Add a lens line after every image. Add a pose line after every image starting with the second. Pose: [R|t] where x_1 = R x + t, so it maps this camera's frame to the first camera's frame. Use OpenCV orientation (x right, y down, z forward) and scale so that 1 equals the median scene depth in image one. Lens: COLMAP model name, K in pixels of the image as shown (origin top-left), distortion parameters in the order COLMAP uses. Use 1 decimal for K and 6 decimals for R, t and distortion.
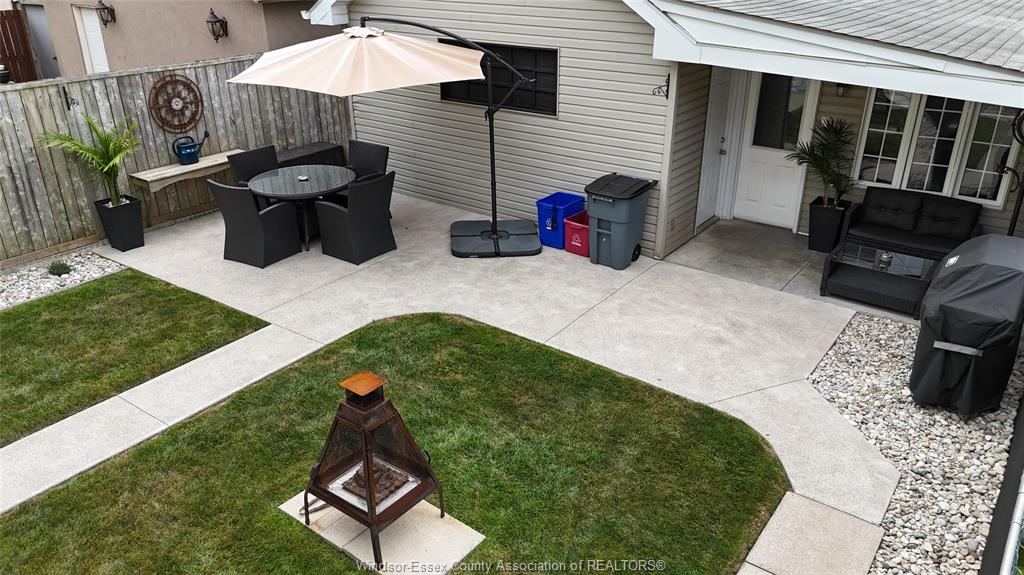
lens RADIAL K [[757.4, 0, 508.3], [0, 757.4, 291.8], [0, 0, 1]] dist [0.048170, -0.035245]
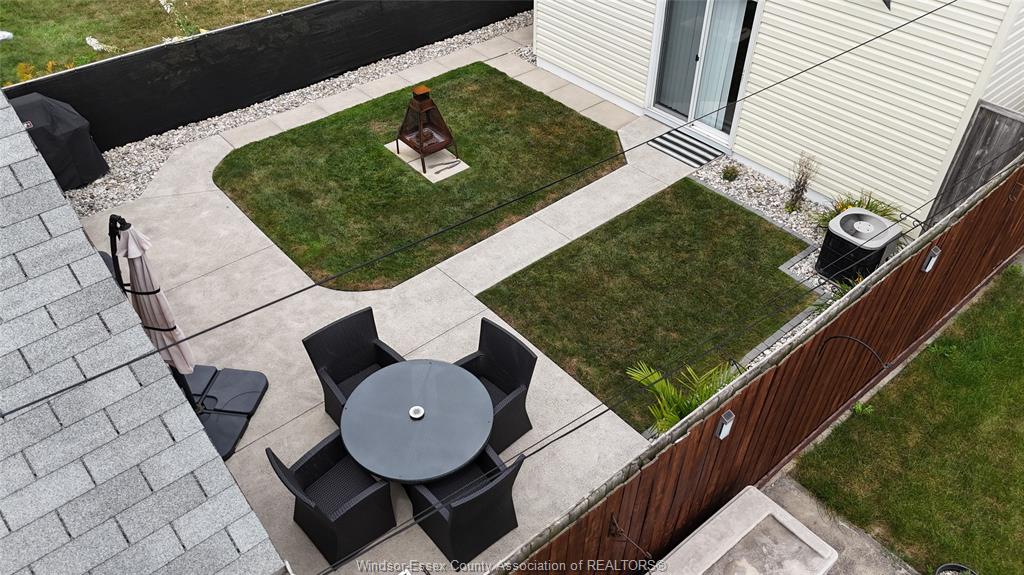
lens RADIAL K [[757.4, 0, 510.4], [0, 757.4, 286.9], [0, 0, 1]] dist [0.048170, -0.035245]
pose [[-0.972948, -0.145968, 0.179070, -0.486400], [0.105022, 0.410938, 0.905594, -0.856870], [-0.205774, 0.899902, -0.384491, 1.214518]]
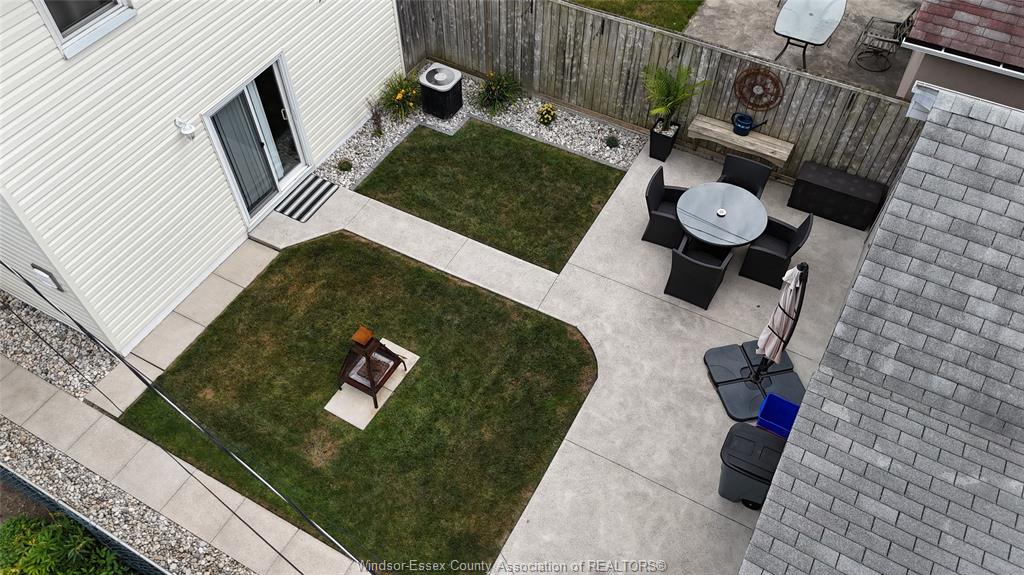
lens RADIAL K [[757.4, 0, 512.5], [0, 757.4, 290.6], [0, 0, 1]] dist [0.048170, -0.035245]
pose [[0.132184, 0.779125, -0.612774, 0.532542], [-0.412241, 0.605410, 0.680835, -0.789535], [0.901435, 0.162615, 0.401213, 0.273395]]
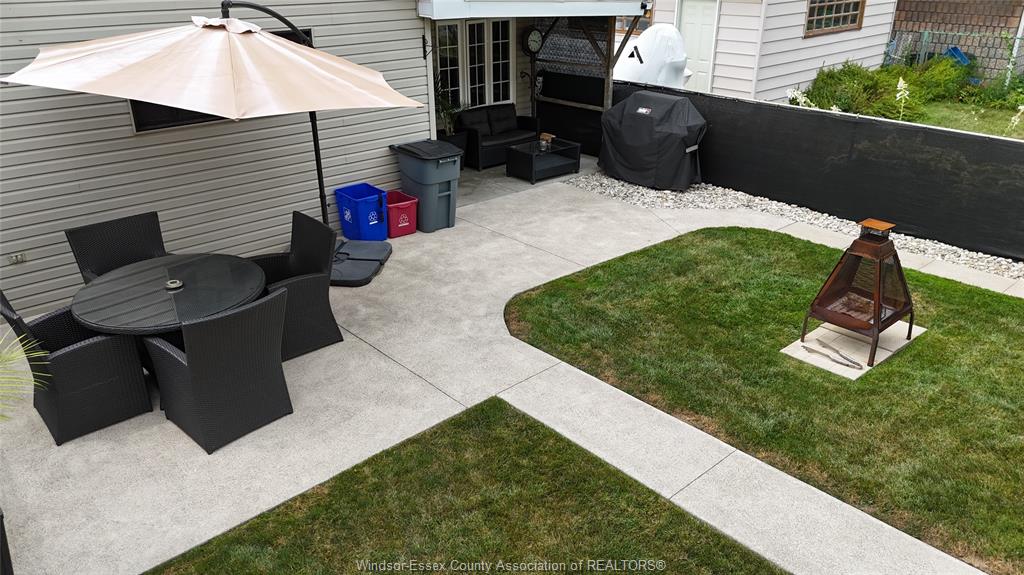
lens RADIAL K [[757.4, 0, 514.0], [0, 757.4, 286.0], [0, 0, 1]] dist [0.048170, -0.035245]
pose [[0.194568, -0.395690, 0.897537, -0.799791], [0.415261, 0.862208, 0.290095, -0.223612], [-0.888651, 0.316269, 0.332073, 0.600006]]
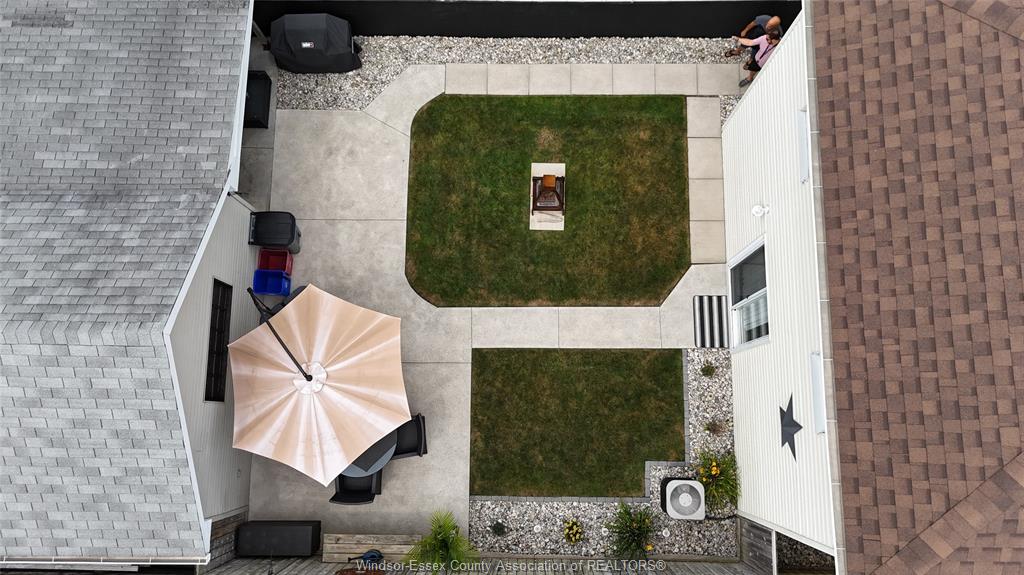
lens RADIAL K [[757.4, 0, 509.3], [0, 757.4, 292.6], [0, 0, 1]] dist [0.048170, -0.035245]
pose [[-0.584714, -0.796708, 0.152859, -0.456663], [0.359464, -0.085530, 0.929231, -1.367263], [-0.727252, 0.598282, 0.336398, 0.210414]]
